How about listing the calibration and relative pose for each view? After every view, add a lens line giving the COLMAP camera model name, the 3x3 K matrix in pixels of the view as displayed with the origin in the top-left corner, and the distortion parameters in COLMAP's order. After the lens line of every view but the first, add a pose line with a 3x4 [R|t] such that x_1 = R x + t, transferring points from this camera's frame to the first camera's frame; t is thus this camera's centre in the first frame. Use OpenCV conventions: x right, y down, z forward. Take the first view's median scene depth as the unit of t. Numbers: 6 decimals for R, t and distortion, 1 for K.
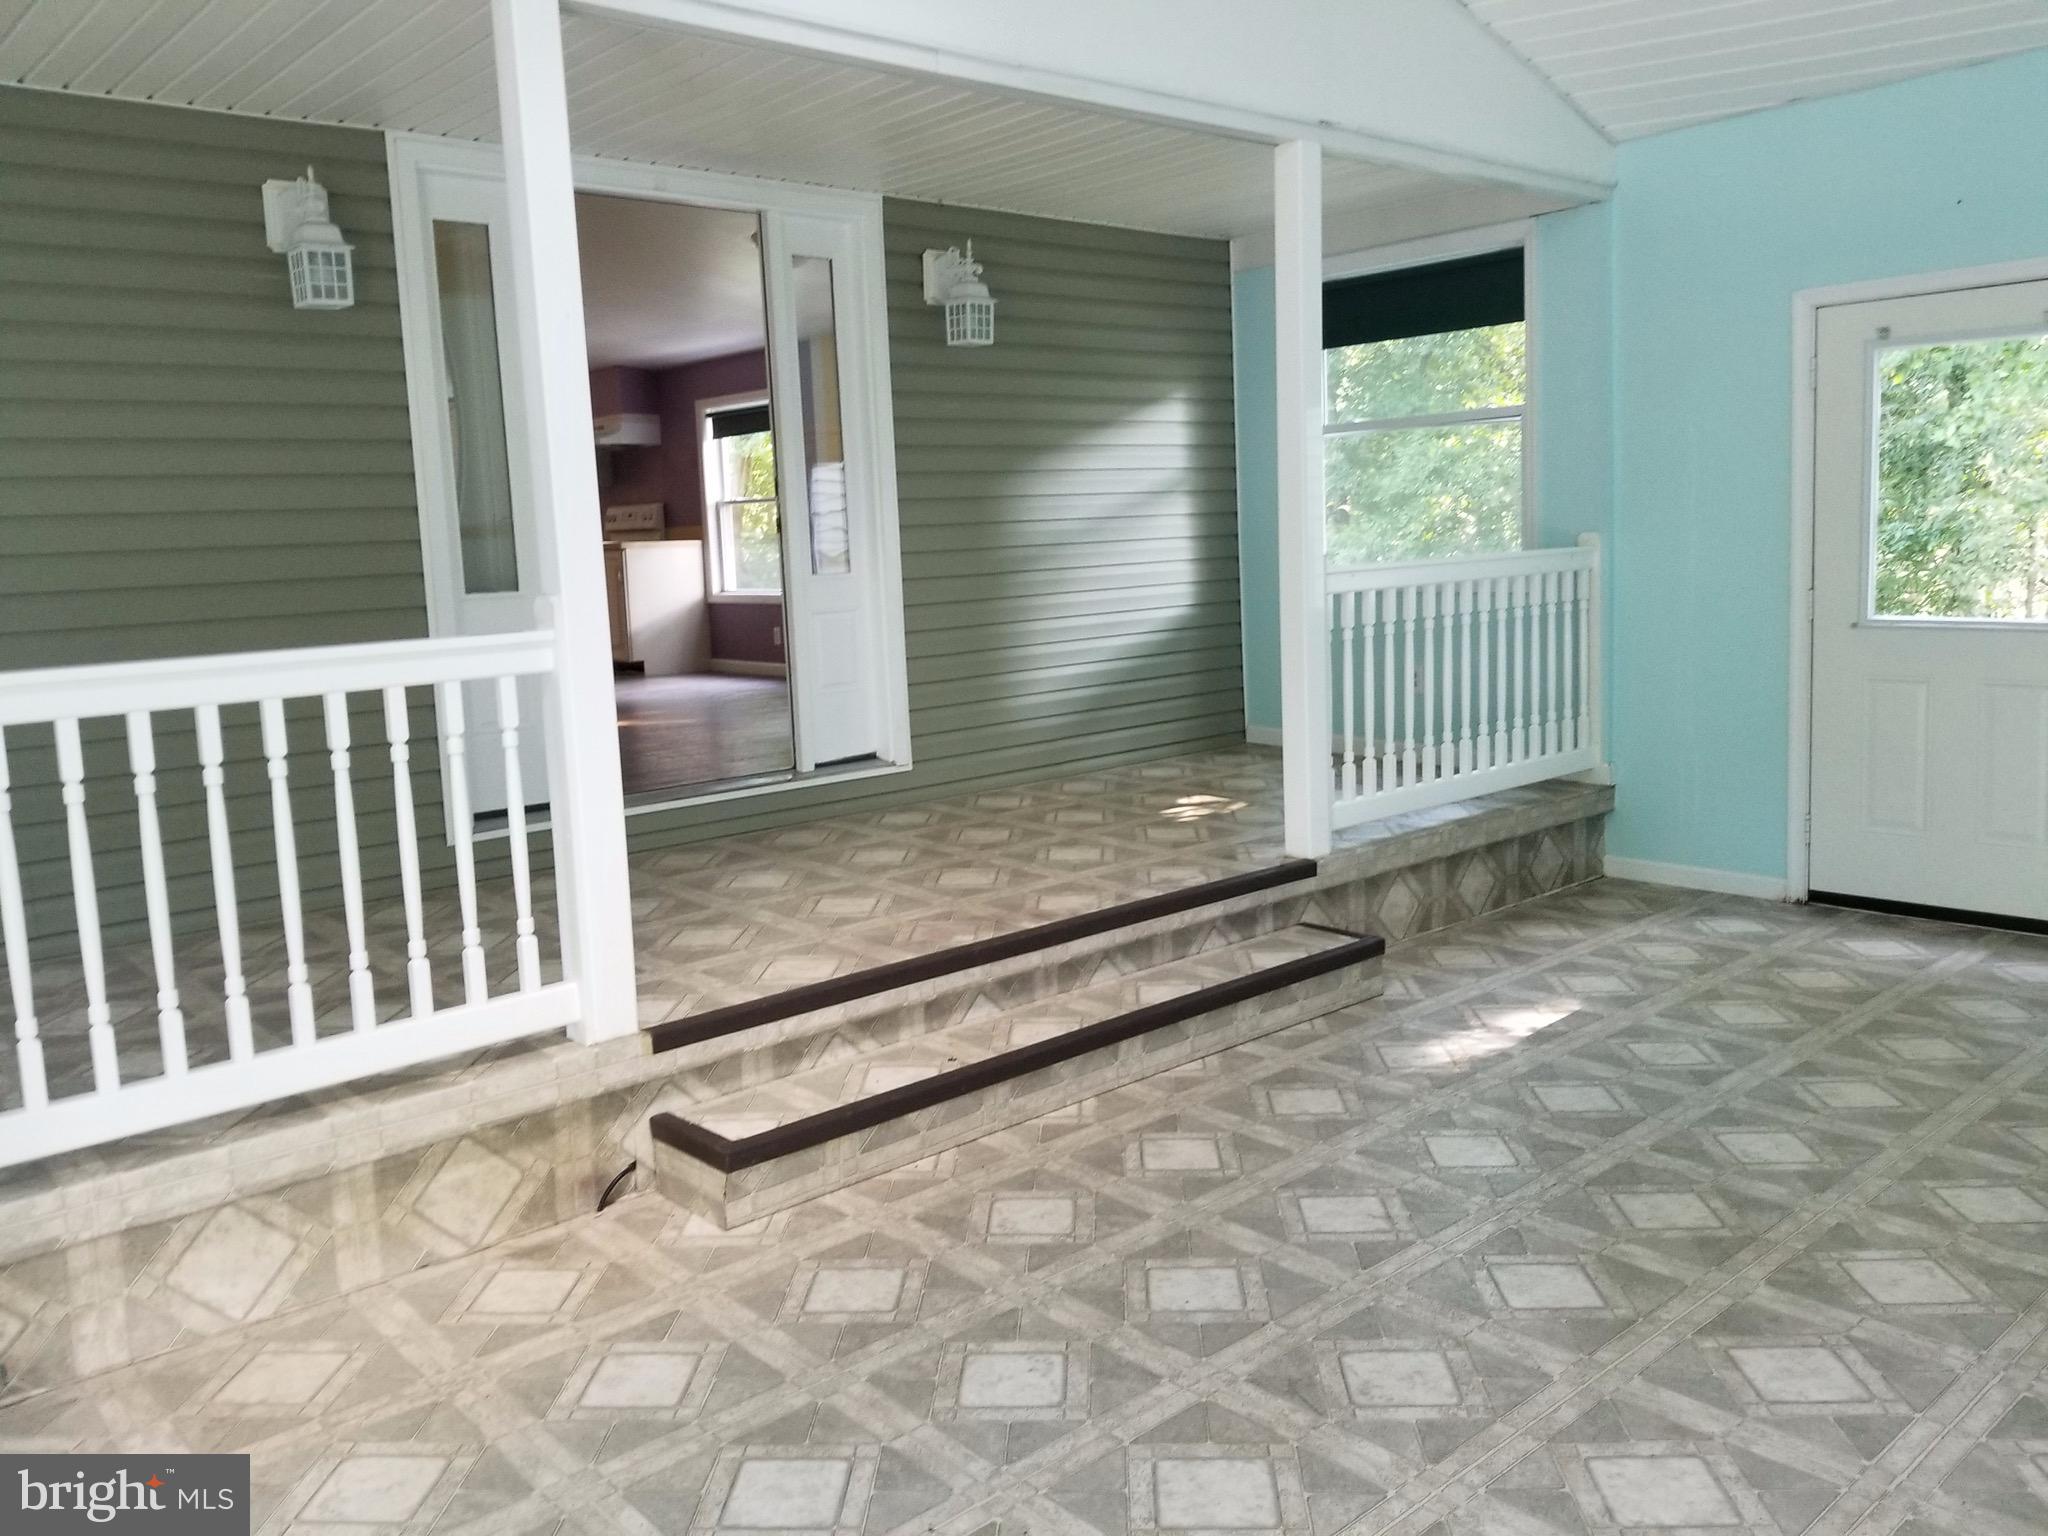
lens RADIAL K [[1625.2, 0, 1020.7], [0, 1625.2, 763.3], [0, 0, 1]] dist [-0.003776, -0.002481]
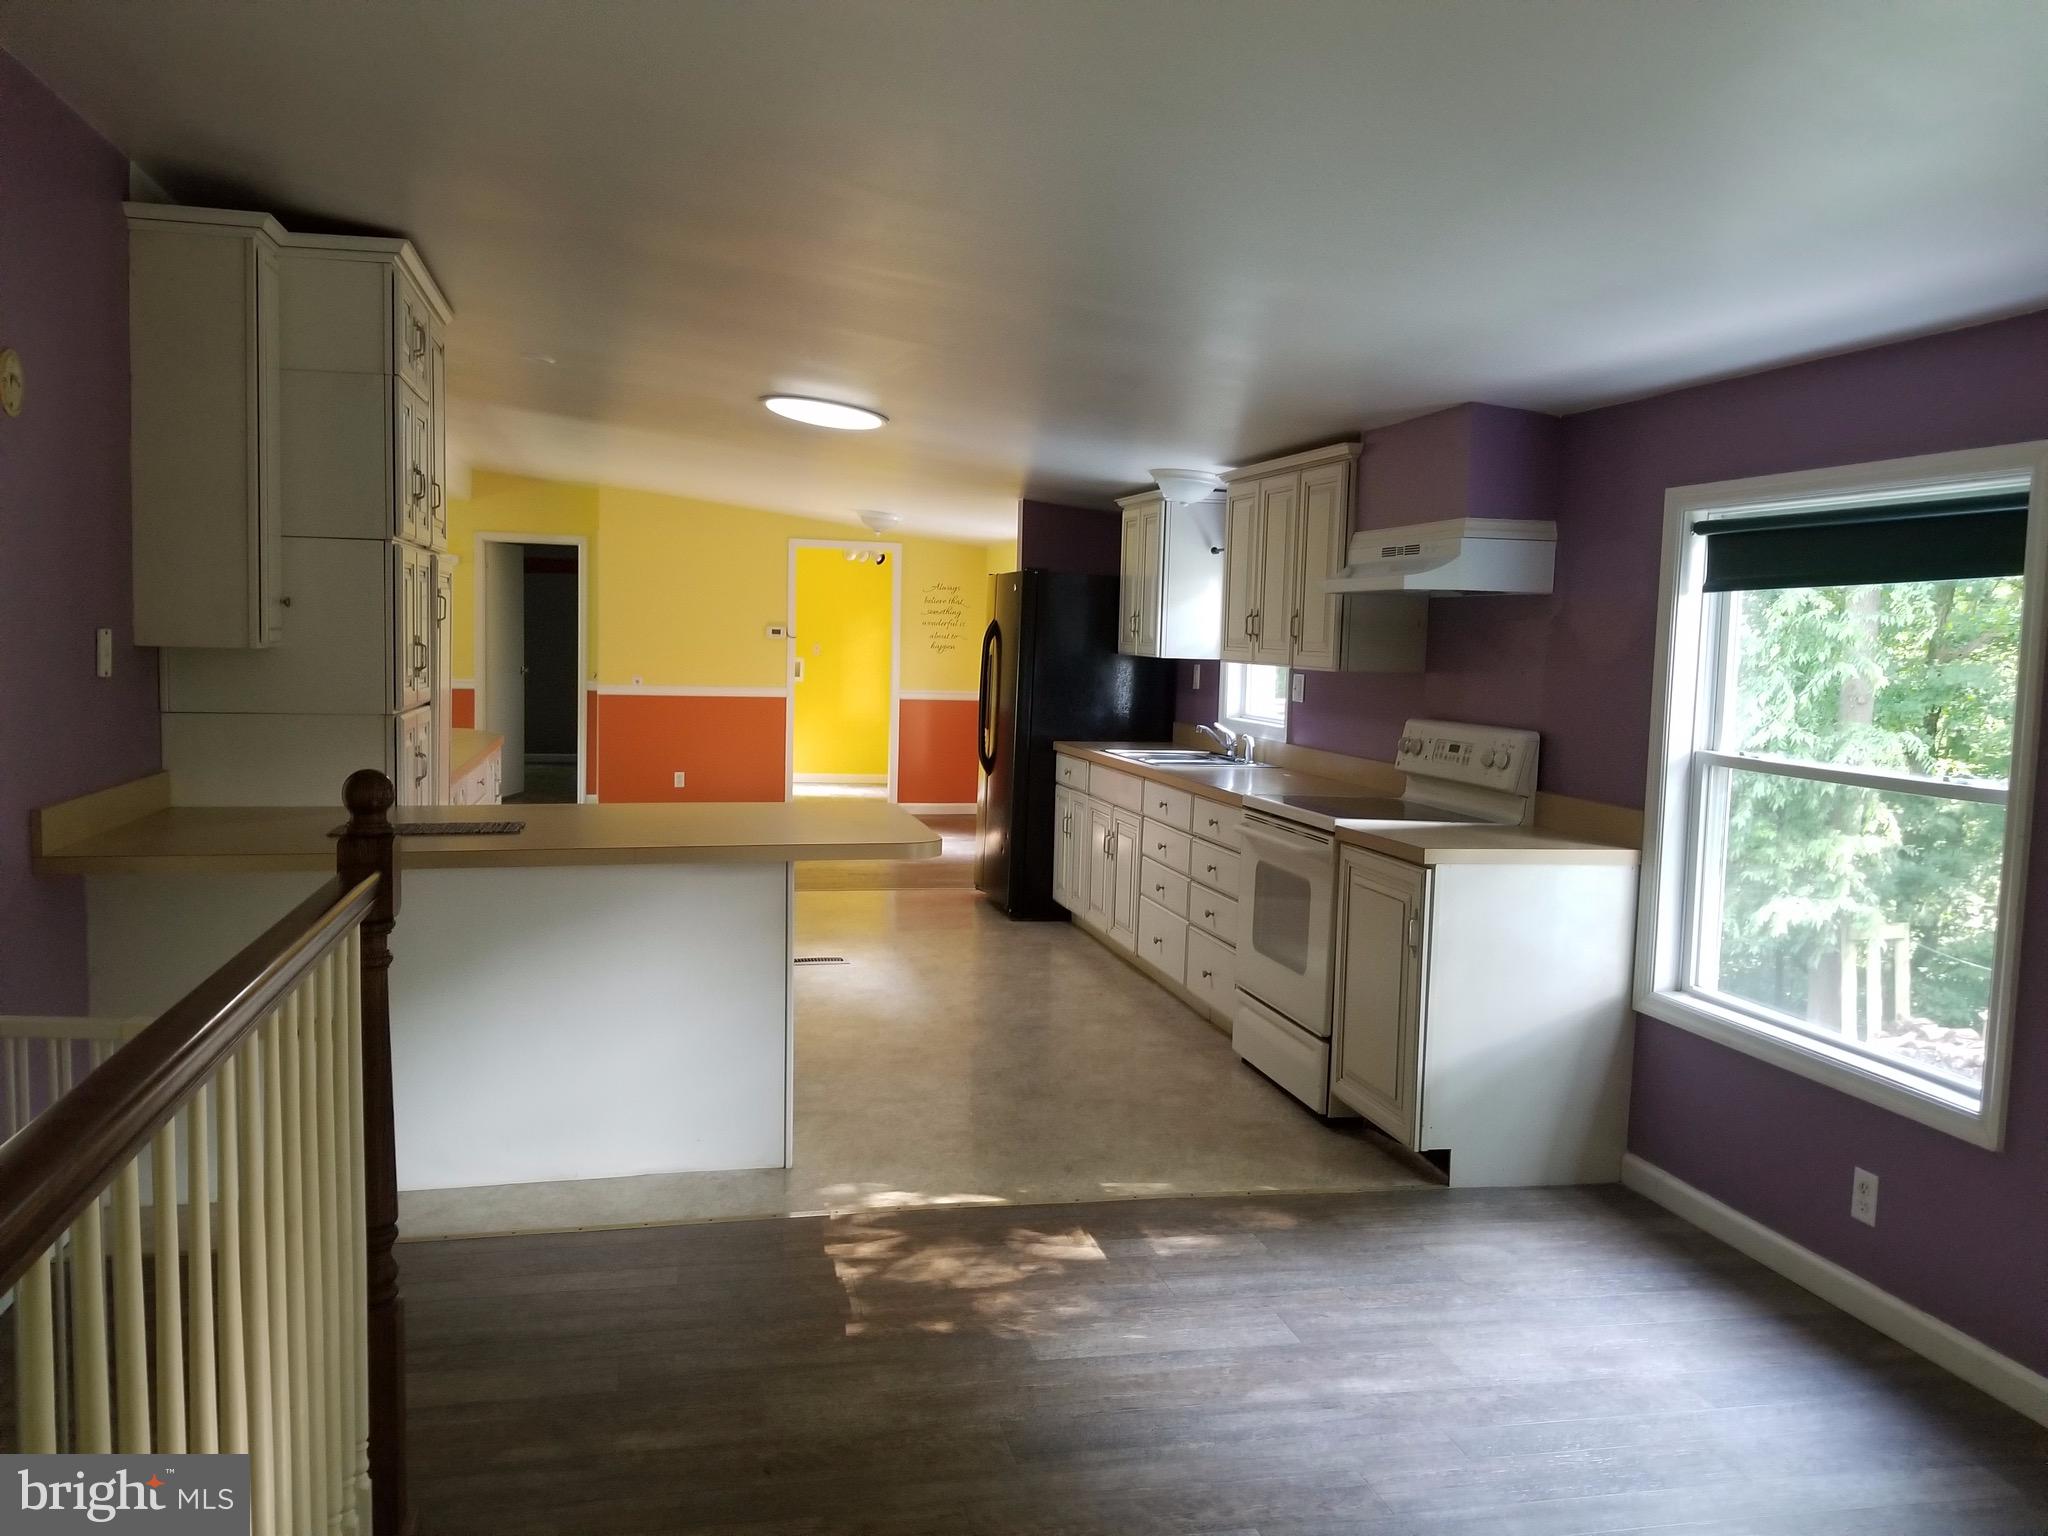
lens RADIAL K [[1625.2, 0, 1020.2], [0, 1625.2, 768.9], [0, 0, 1]] dist [-0.003776, -0.002481]
pose [[0.884824, 0.097863, -0.455533, -0.153444], [-0.126125, 0.991499, -0.031979, -0.125989], [0.448531, 0.085750, 0.889644, 0.594330]]
